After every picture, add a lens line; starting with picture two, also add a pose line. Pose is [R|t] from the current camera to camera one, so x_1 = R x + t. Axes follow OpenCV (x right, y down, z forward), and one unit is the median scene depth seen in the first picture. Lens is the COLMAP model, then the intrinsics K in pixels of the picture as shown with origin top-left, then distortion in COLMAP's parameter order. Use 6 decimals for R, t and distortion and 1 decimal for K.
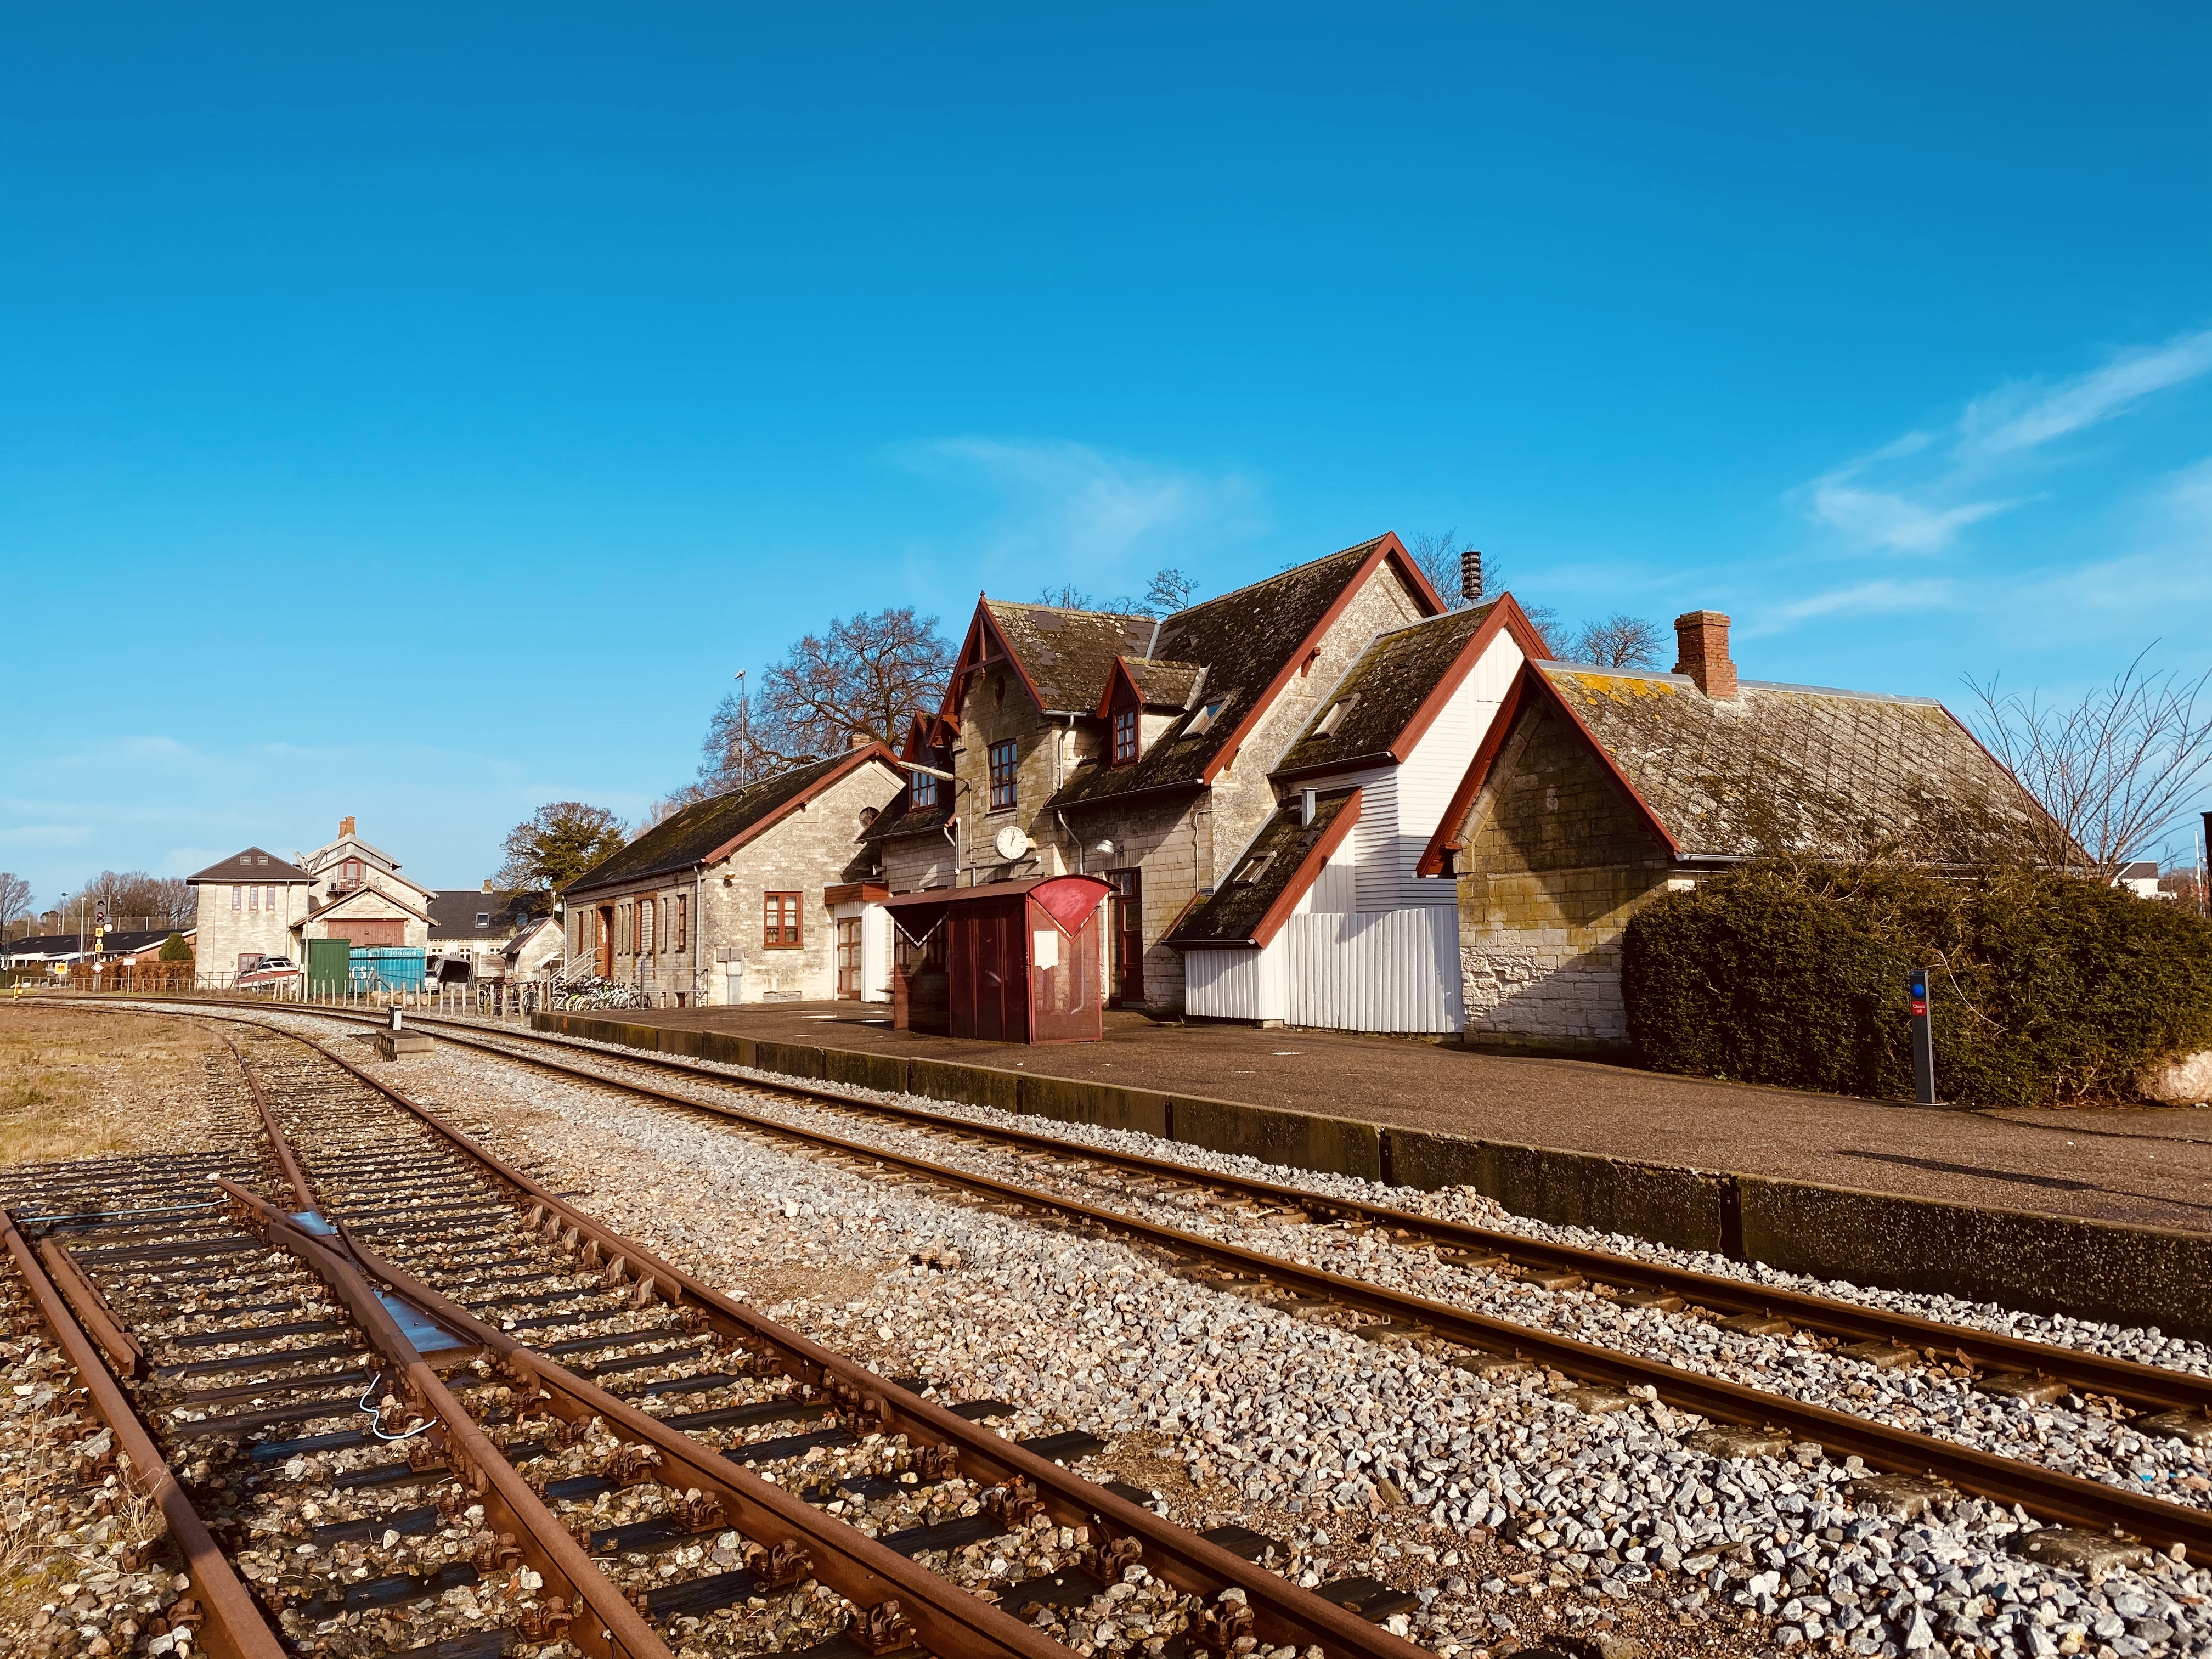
lens RADIAL K [[1676.9, 0, 1118.4], [0, 1676.9, 816.3], [0, 0, 1]] dist [0.052432, -0.017595]
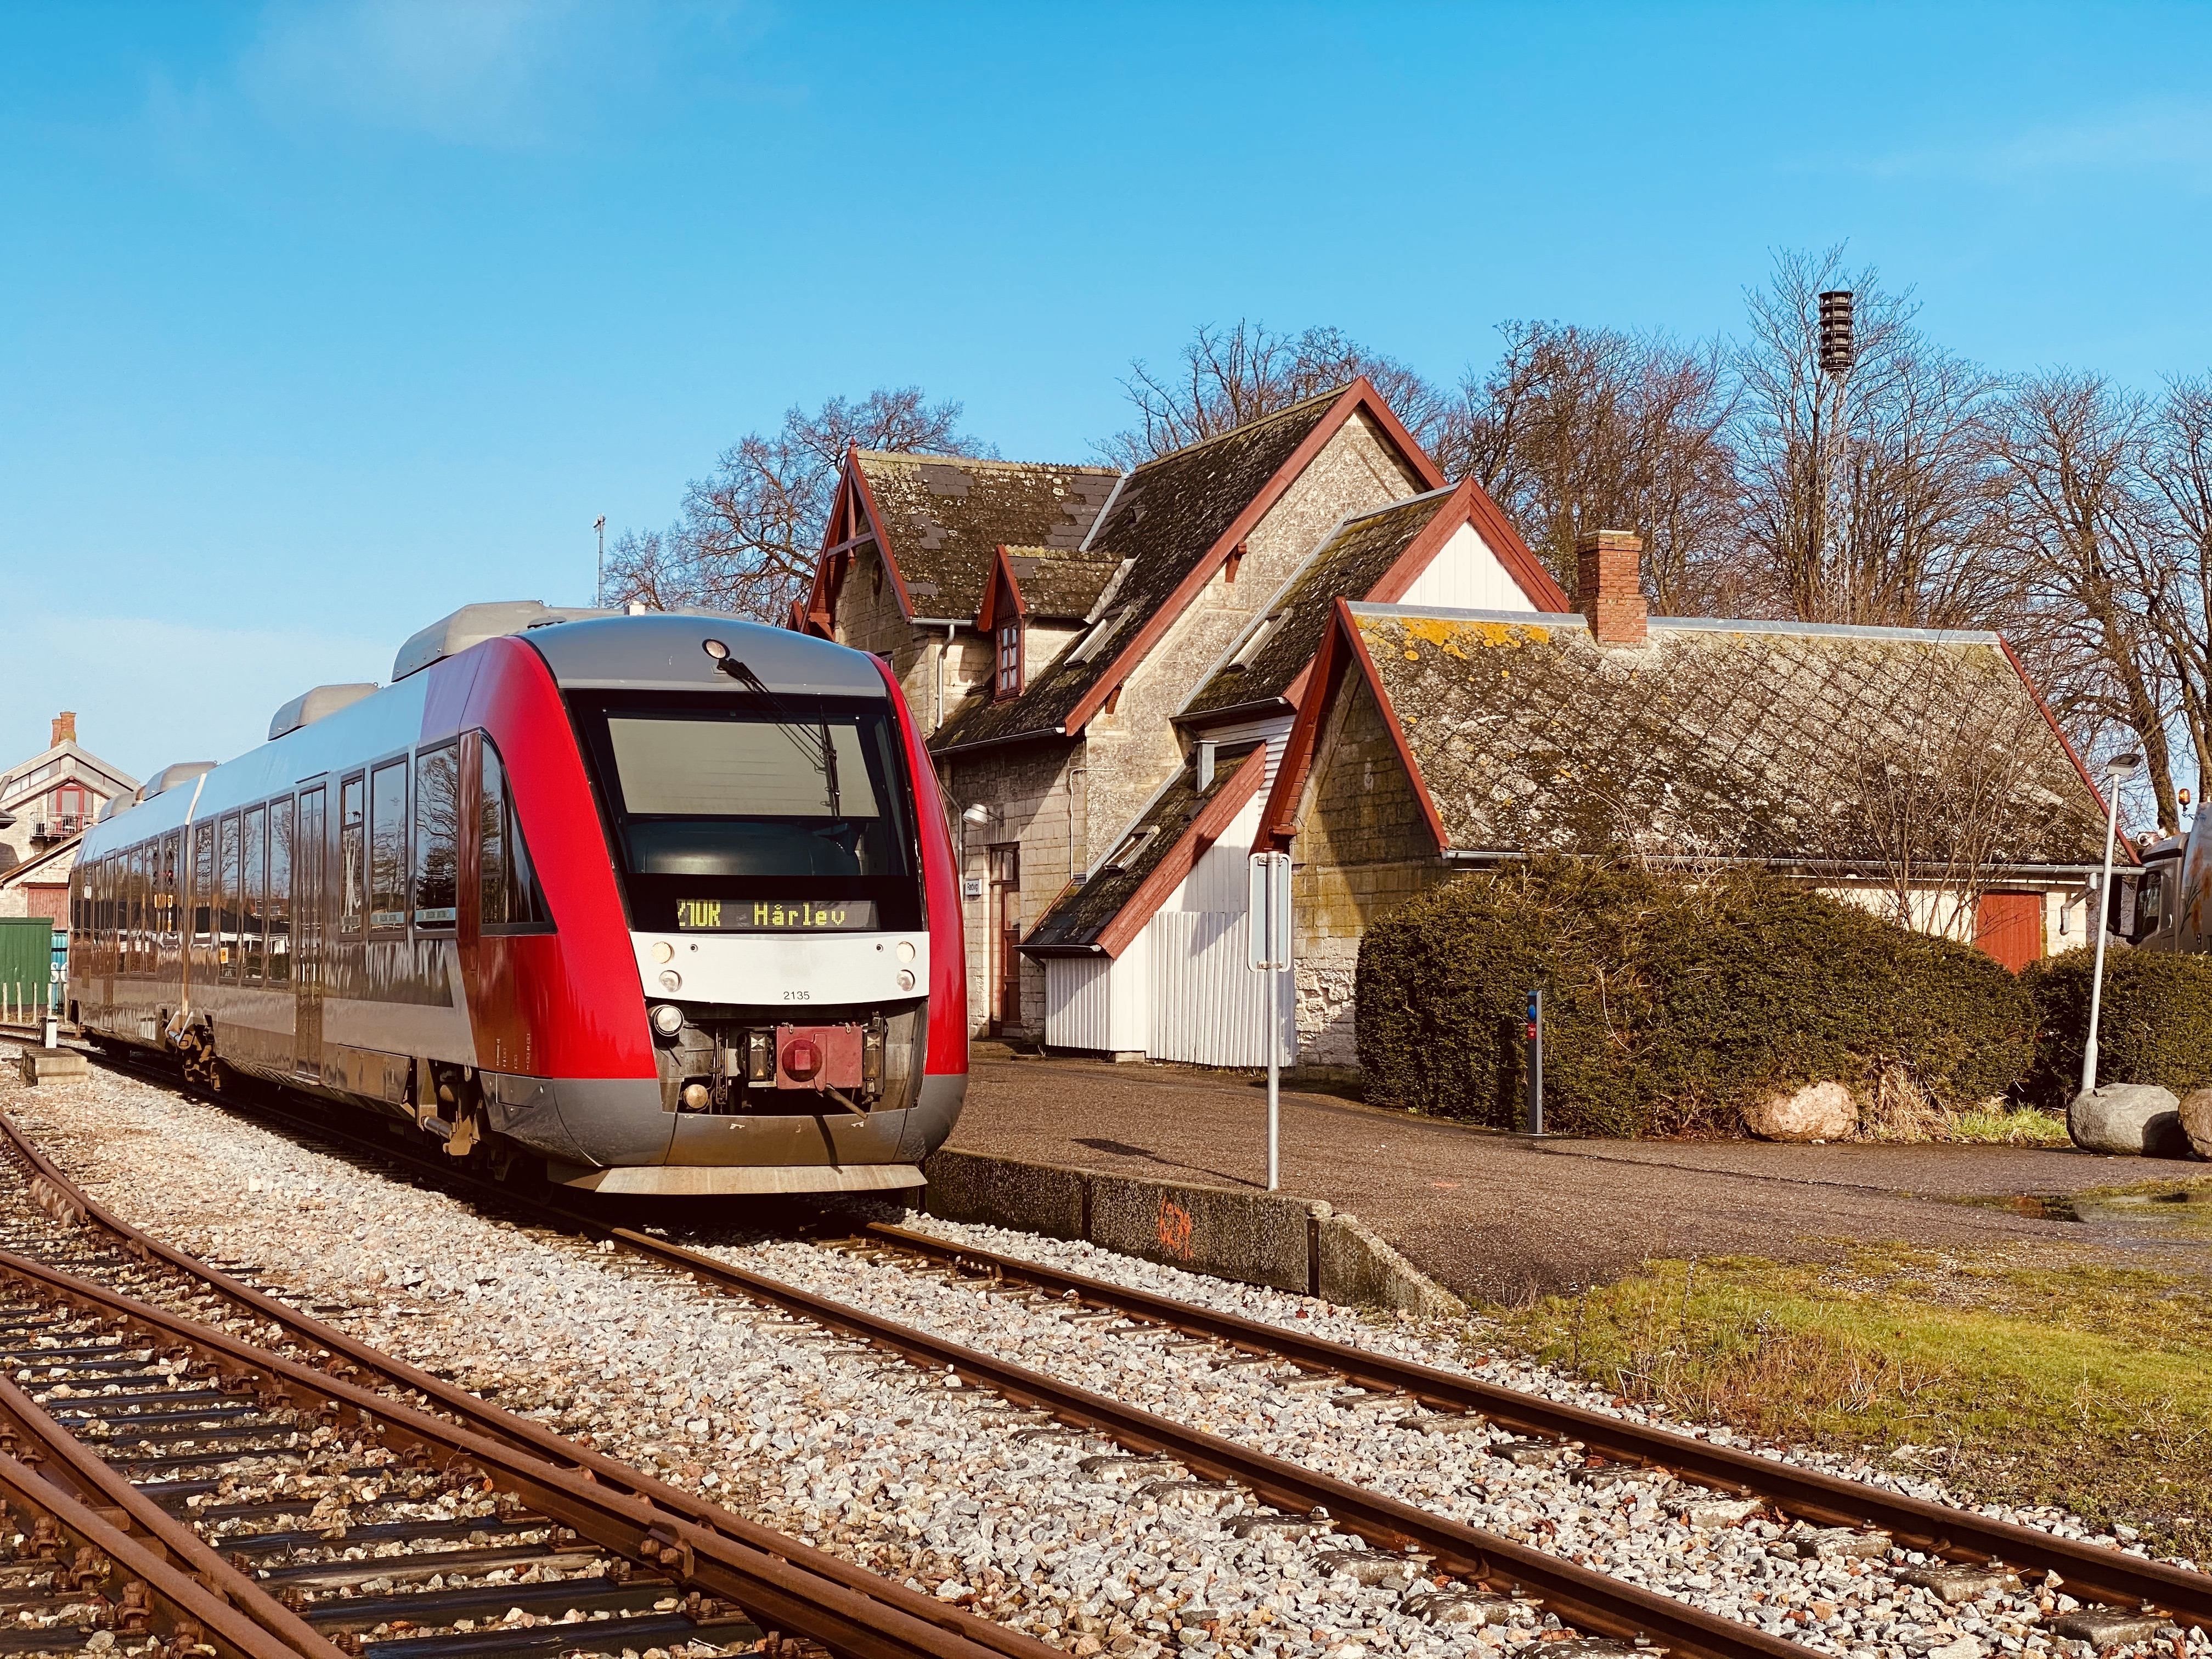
lens RADIAL K [[3285.0, 0, 1111.4], [0, 3285.0, 817.5], [0, 0, 1]] dist [0.128393, 0.000000]
pose [[0.990914, 0.010570, -0.134080, 0.227198], [-0.005436, 0.999240, 0.038599, -0.032815], [0.134386, -0.037519, 0.990218, -0.371323]]
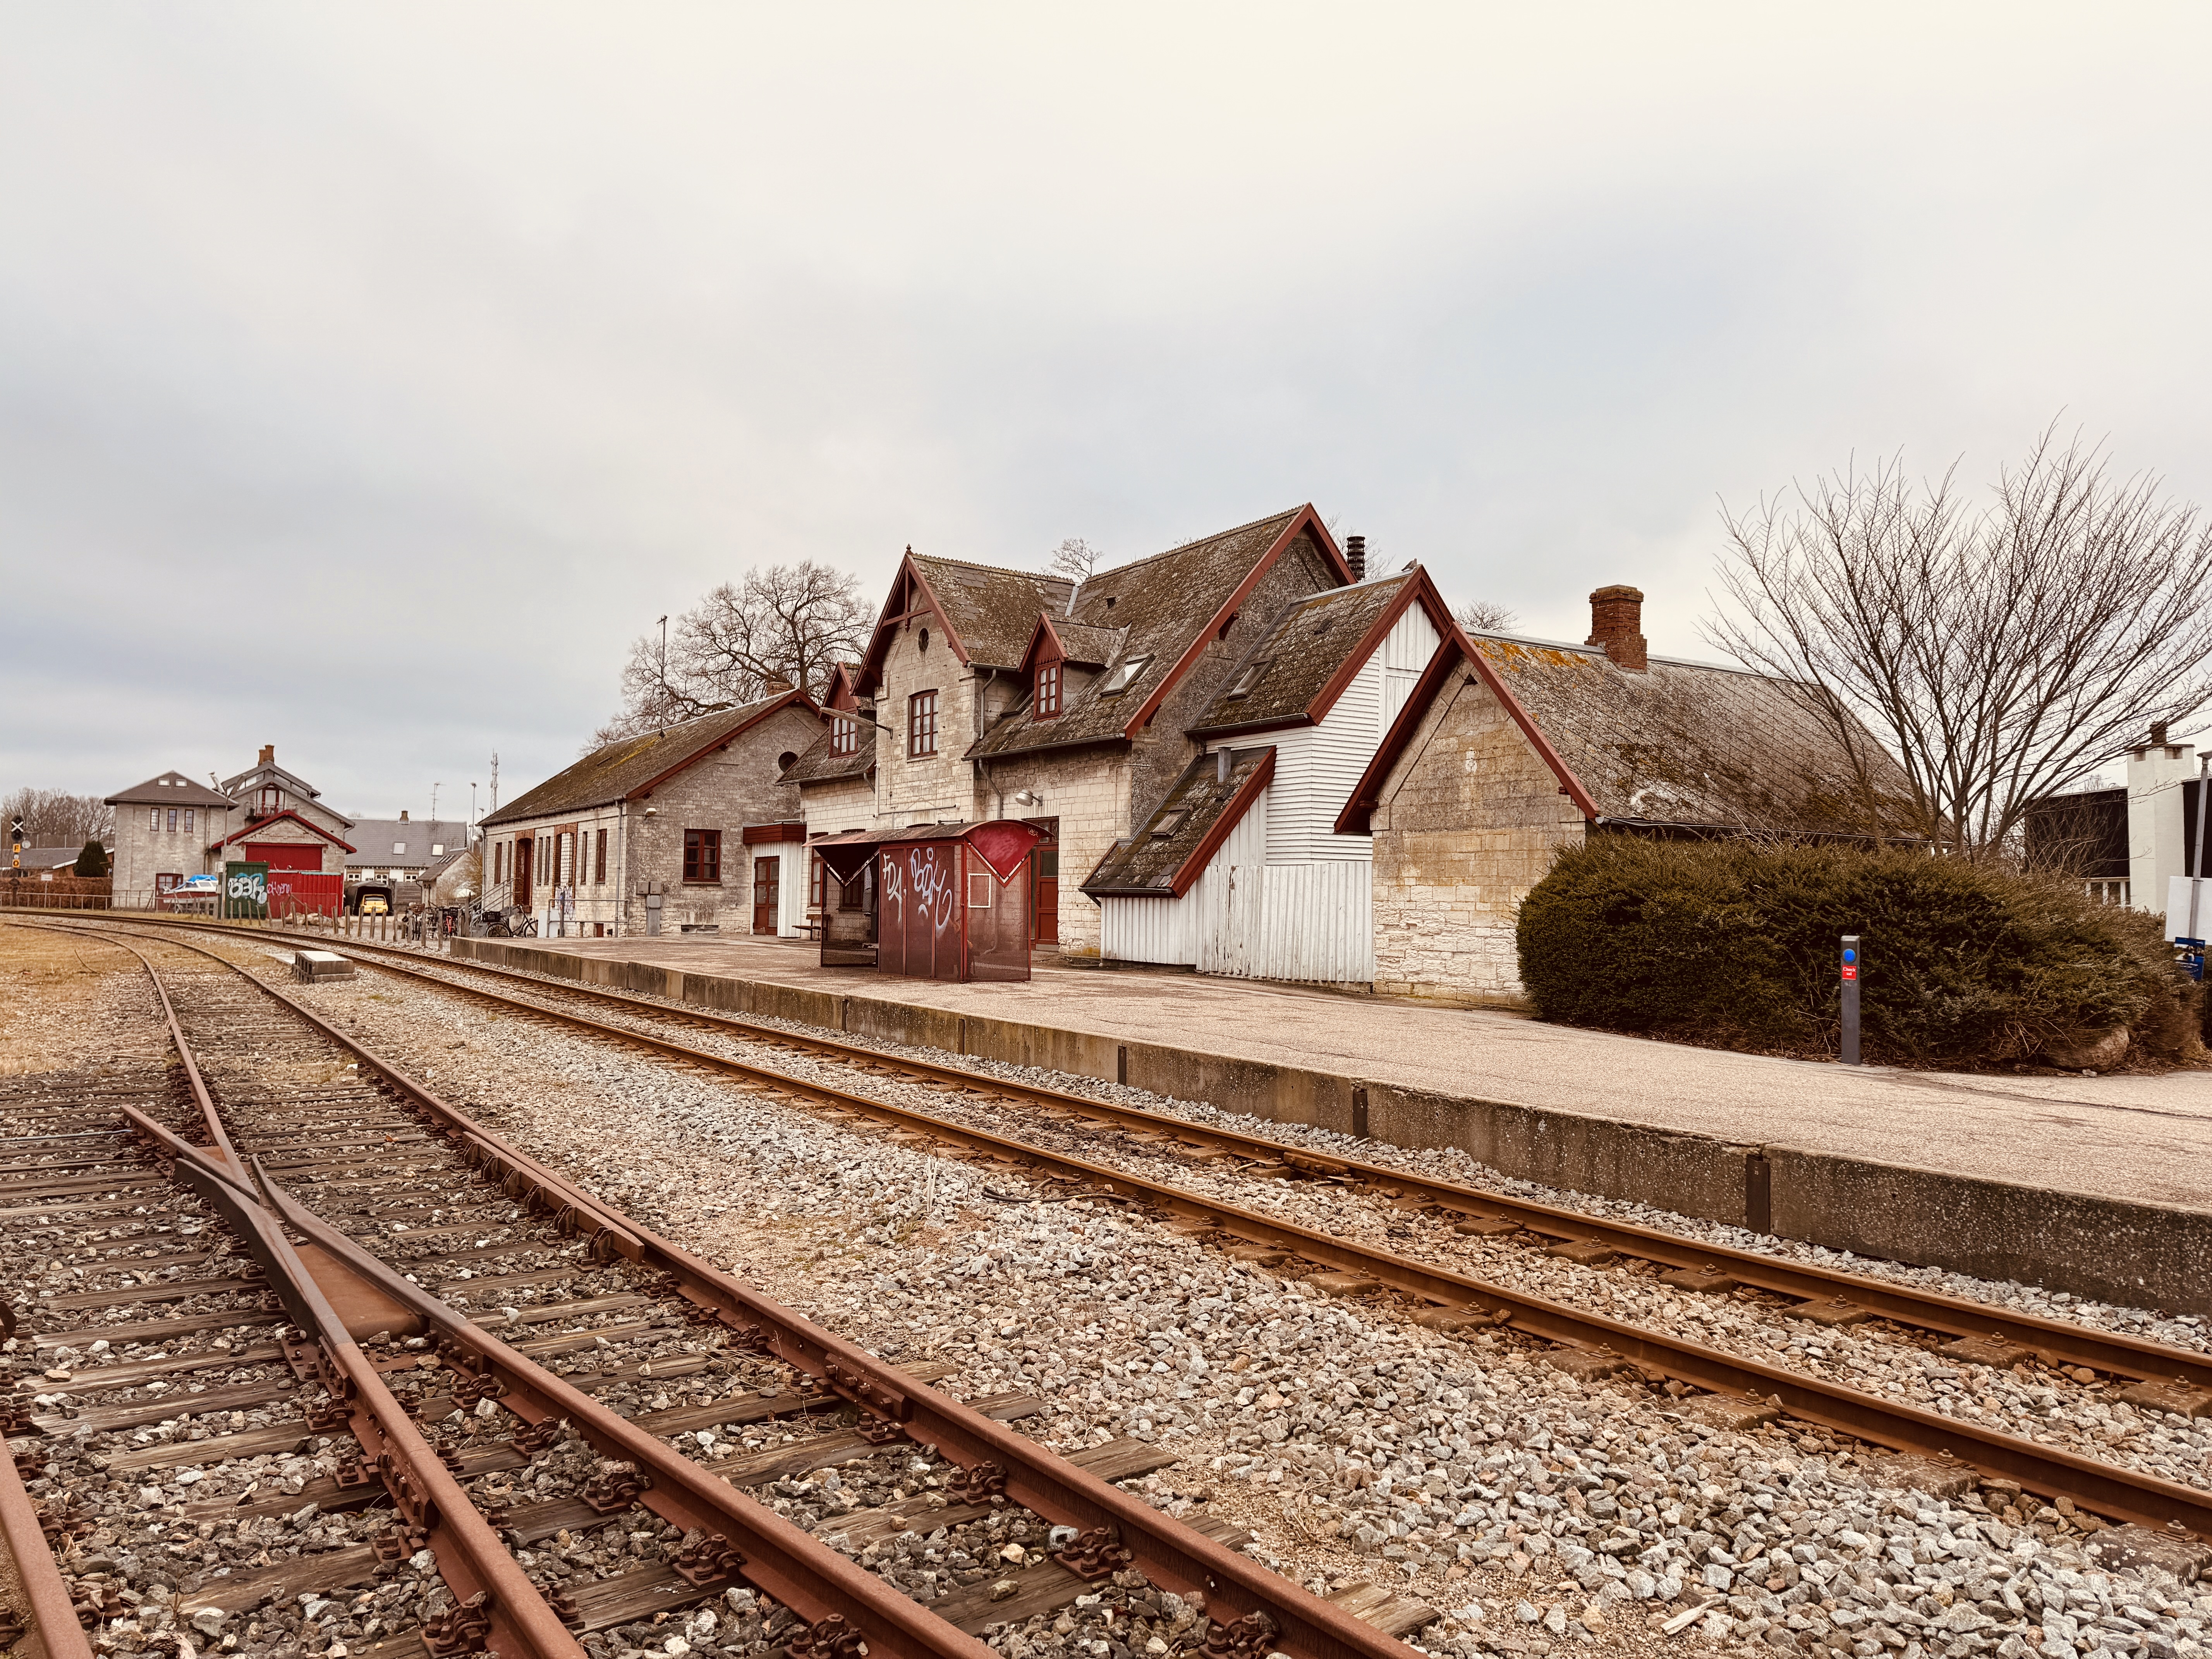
lens RADIAL K [[1536.8, 0, 1099.0], [0, 1536.8, 841.3], [0, 0, 1]] dist [0.090833, -0.080634]
pose [[0.997526, 0.032751, 0.062211, -0.018649], [-0.035360, 0.998520, 0.041311, 0.004992], [-0.060766, -0.043409, 0.997208, 0.041425]]
